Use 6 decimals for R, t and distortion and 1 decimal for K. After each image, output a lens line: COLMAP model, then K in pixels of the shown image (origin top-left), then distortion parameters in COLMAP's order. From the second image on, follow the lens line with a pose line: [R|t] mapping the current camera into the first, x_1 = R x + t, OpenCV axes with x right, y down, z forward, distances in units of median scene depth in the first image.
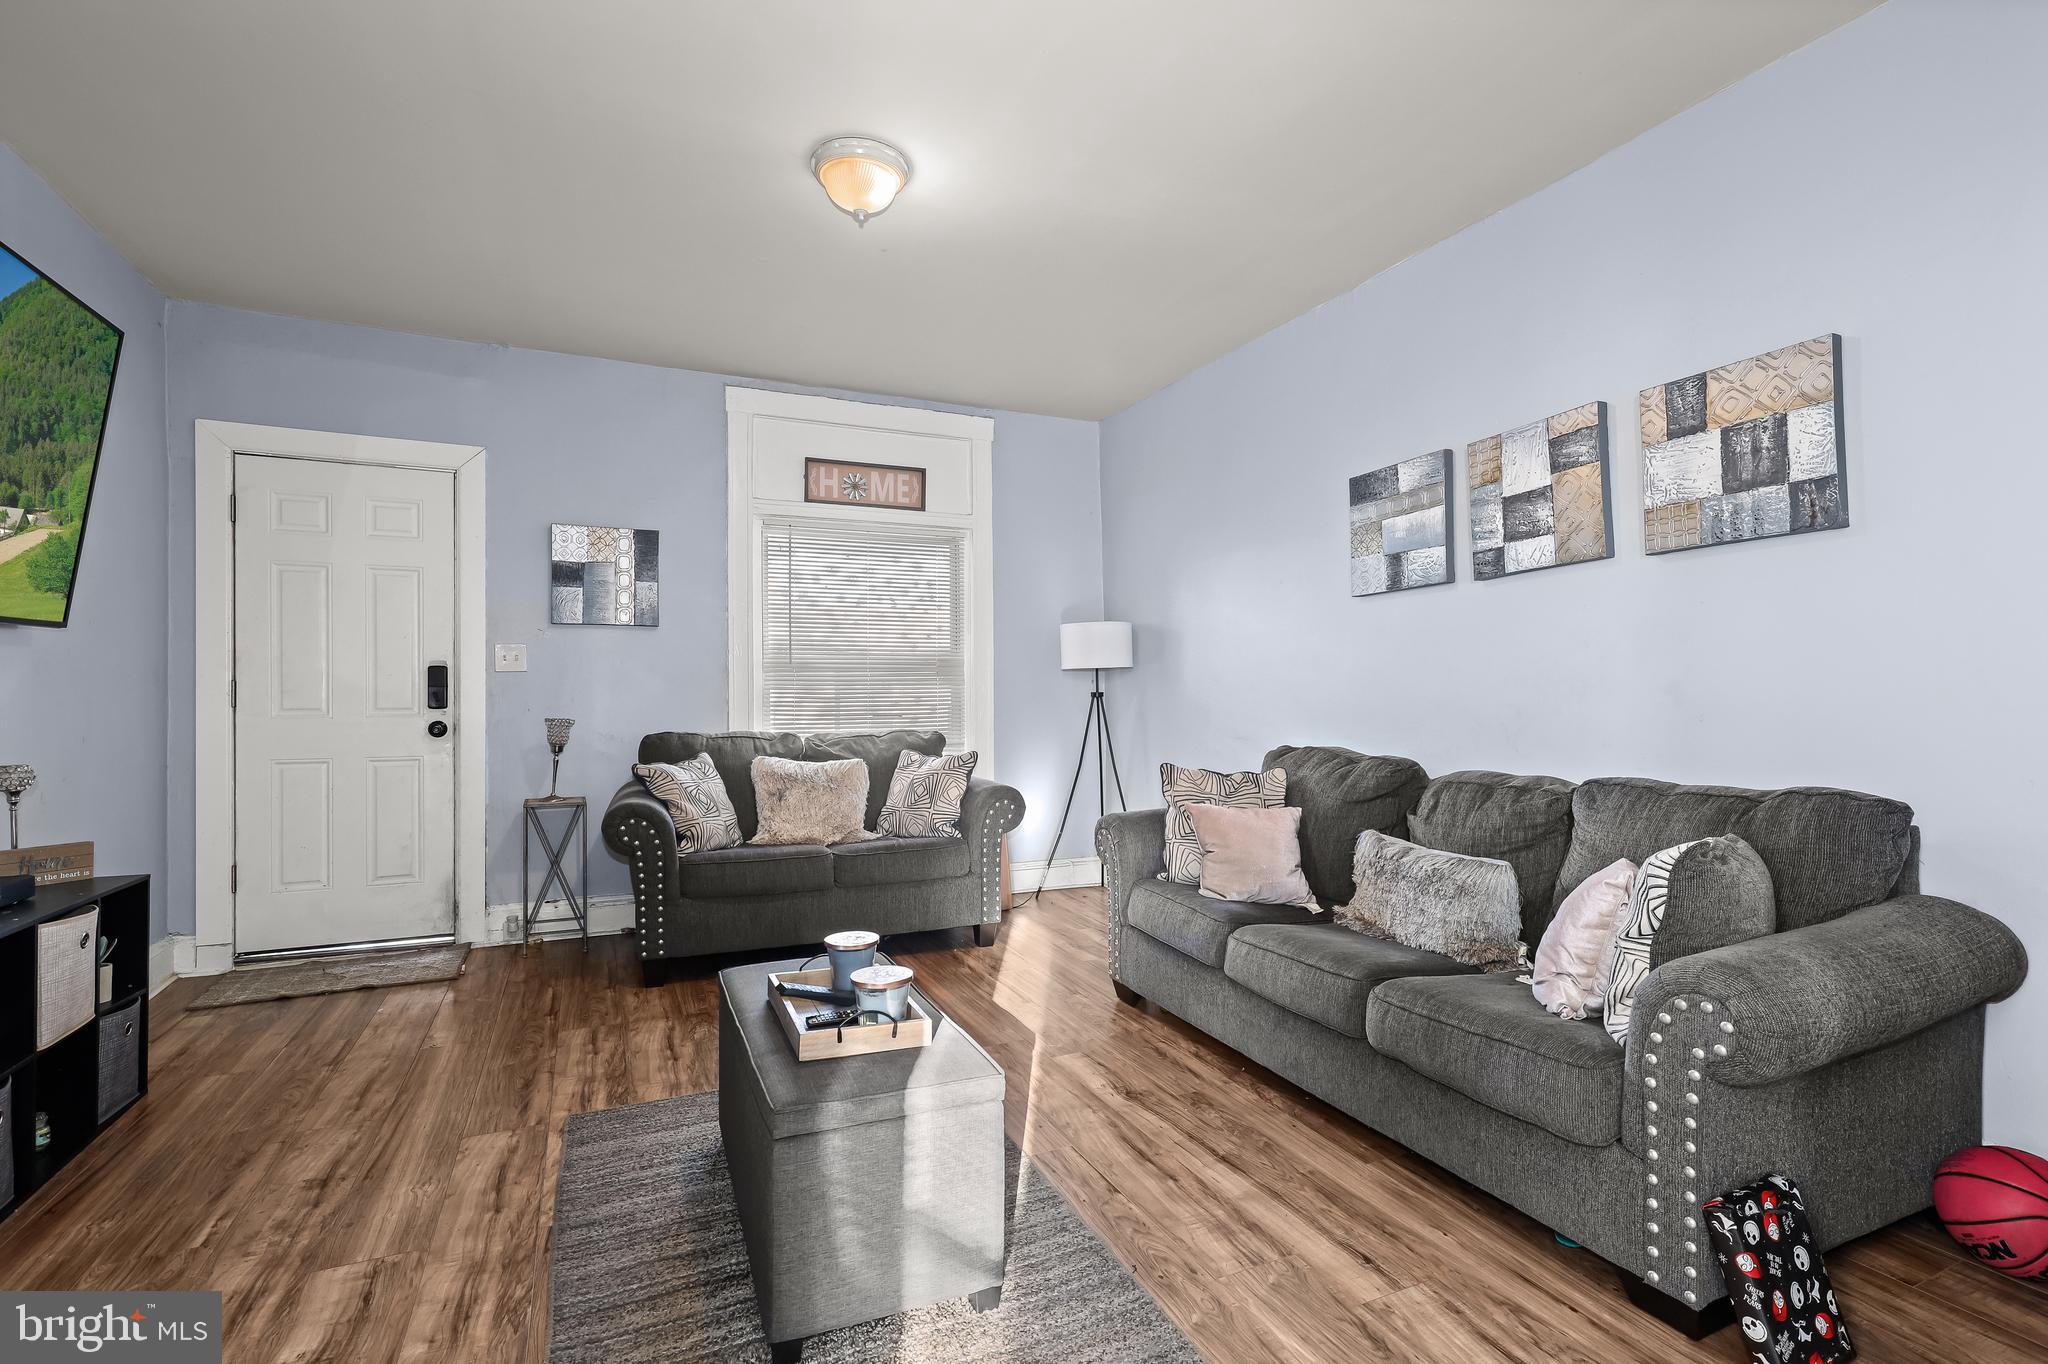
lens RADIAL K [[954.7, 0, 1034.7], [0, 954.7, 687.7], [0, 0, 1]] dist [0.001672, -0.000331]
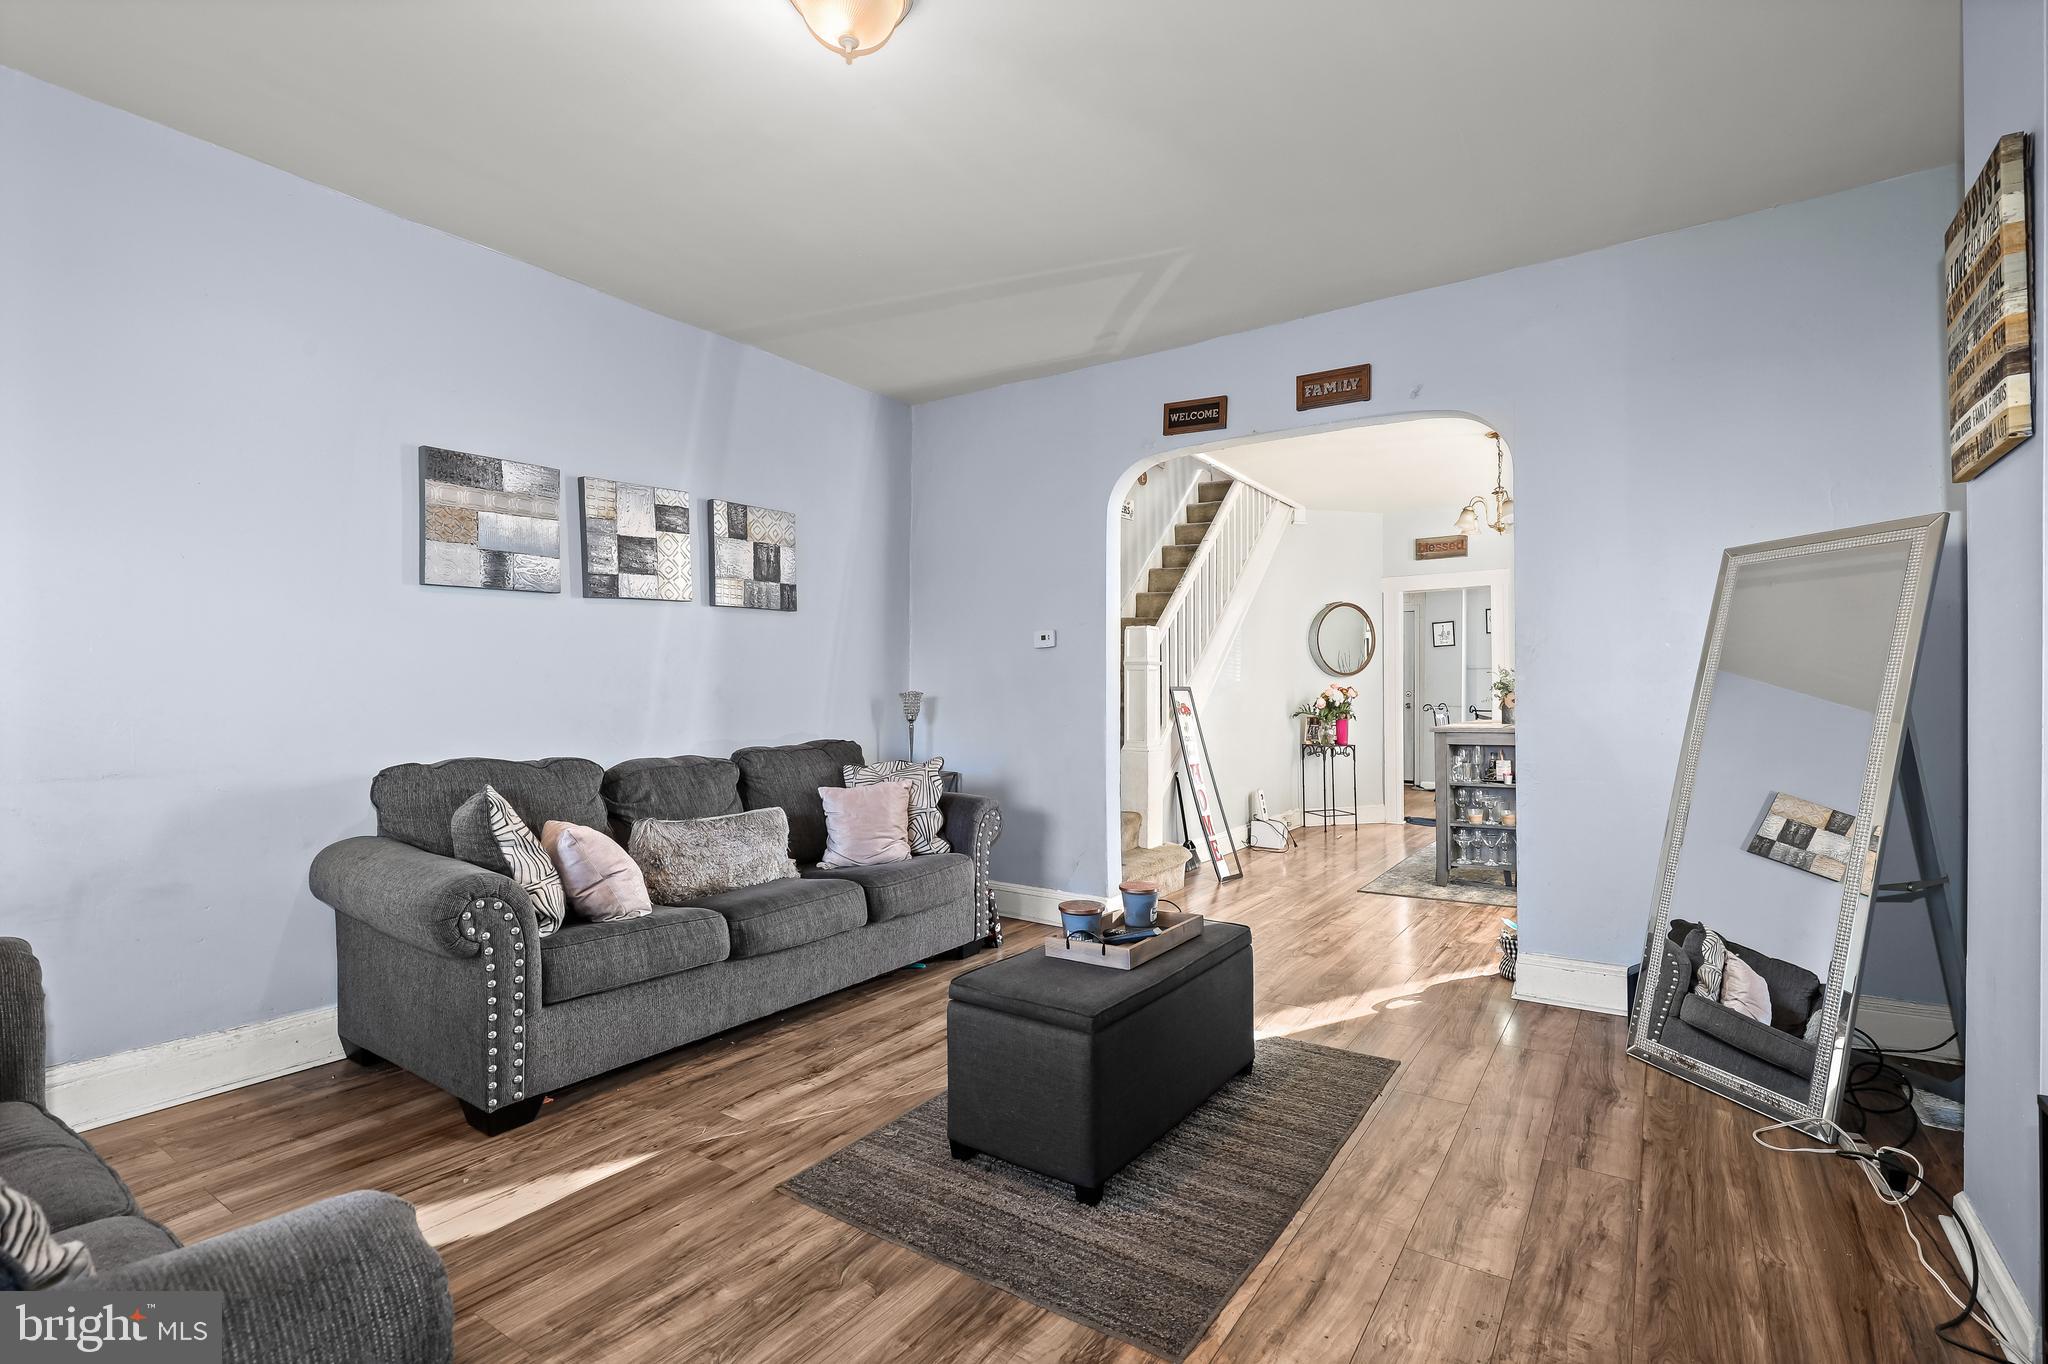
lens RADIAL K [[954.7, 0, 1034.7], [0, 954.7, 687.7], [0, 0, 1]] dist [0.001672, -0.000331]
pose [[-0.523956, 0.005910, 0.851725, -1.002367], [0.000361, 0.999977, -0.006717, 0.004822], [-0.851745, -0.003212, -0.523946, 1.445782]]
